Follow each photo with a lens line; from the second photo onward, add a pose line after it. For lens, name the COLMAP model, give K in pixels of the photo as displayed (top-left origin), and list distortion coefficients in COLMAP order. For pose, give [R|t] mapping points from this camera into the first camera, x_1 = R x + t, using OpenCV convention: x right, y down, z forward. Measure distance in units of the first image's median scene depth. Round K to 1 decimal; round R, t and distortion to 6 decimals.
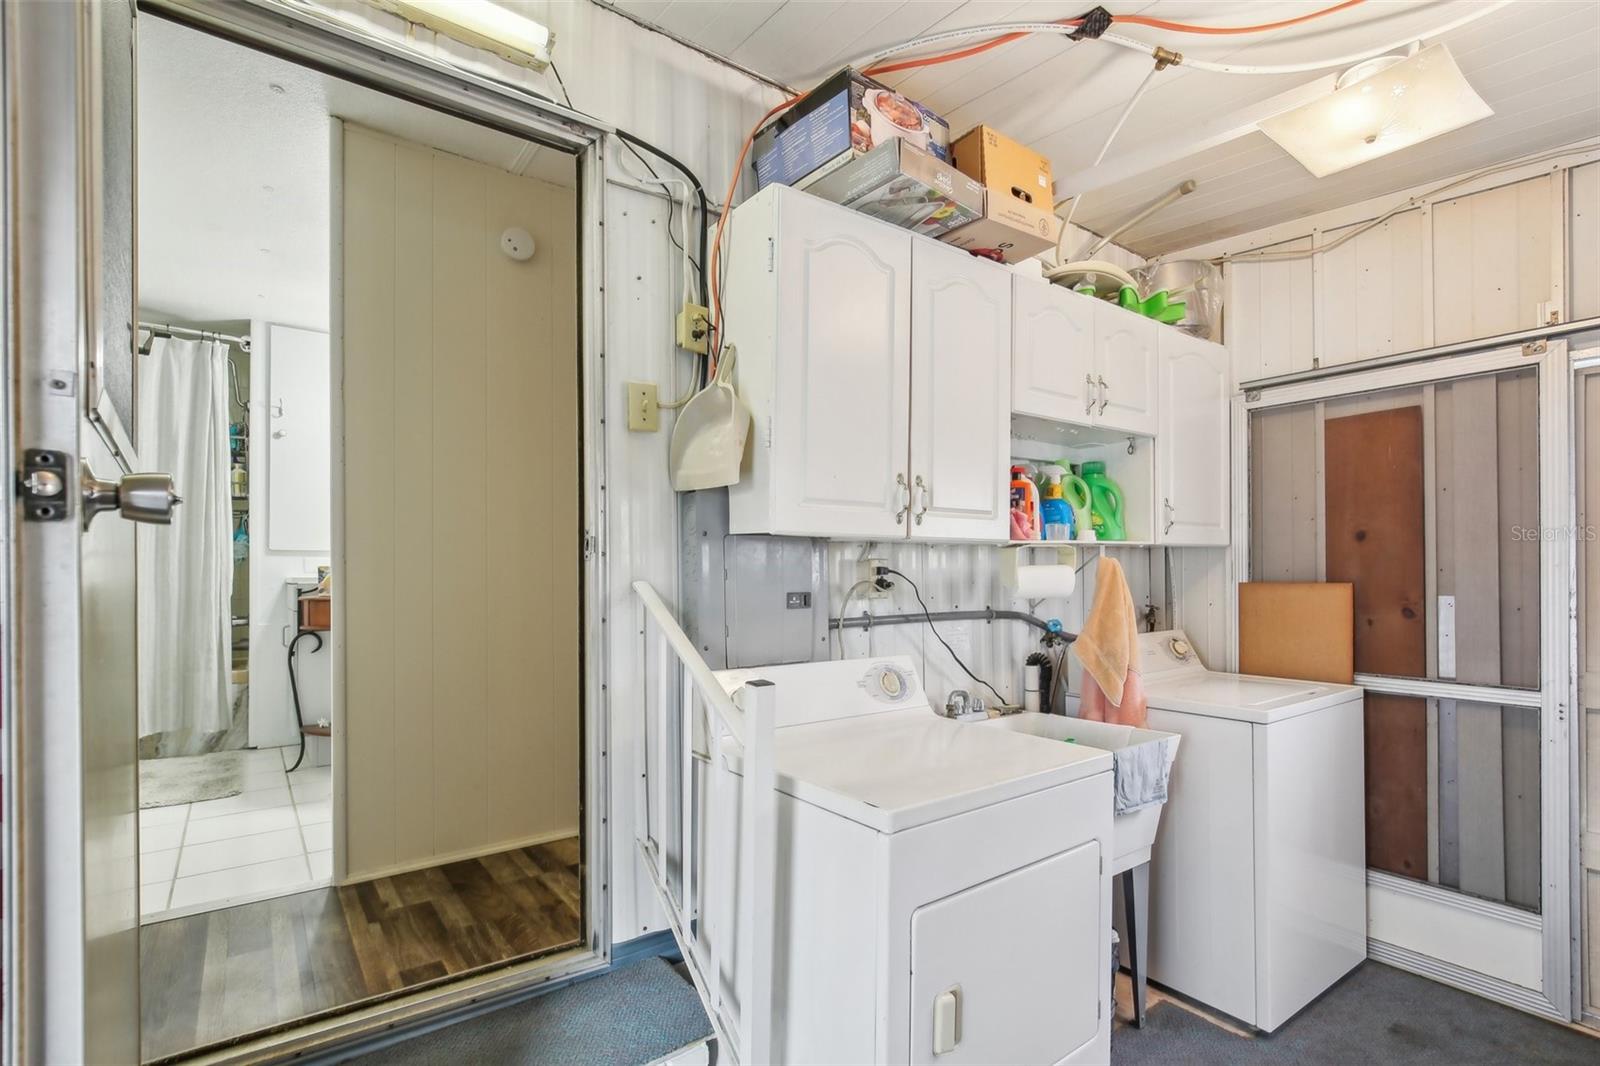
lens RADIAL K [[757.9, 0, 799.5], [0, 757.9, 566.4], [0, 0, 1]] dist [0.001018, 0.000167]
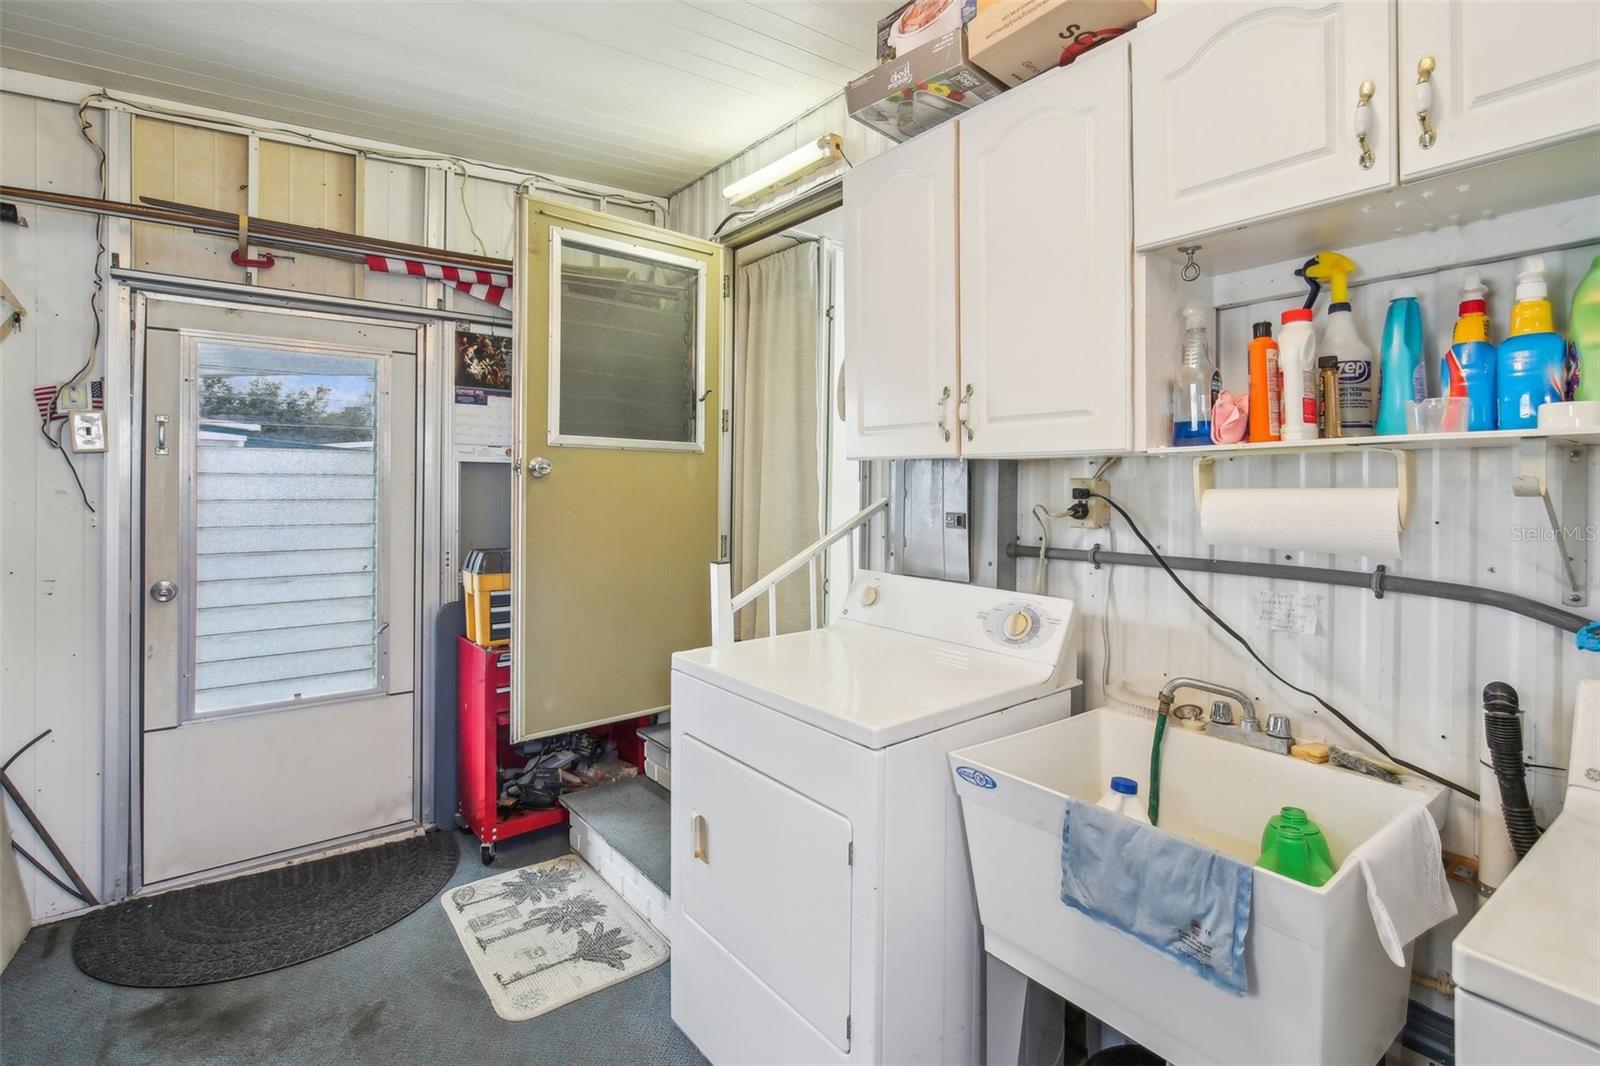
lens RADIAL K [[750.0, 0, 799.7], [0, 750.0, 484.3], [0, 0, 1]] dist [0.000088, 0.000123]
pose [[0.029295, 0.003542, -0.999565, 0.889925], [-0.004595, 0.999984, 0.003409, -0.005390], [0.999560, 0.004493, 0.029311, 0.678068]]
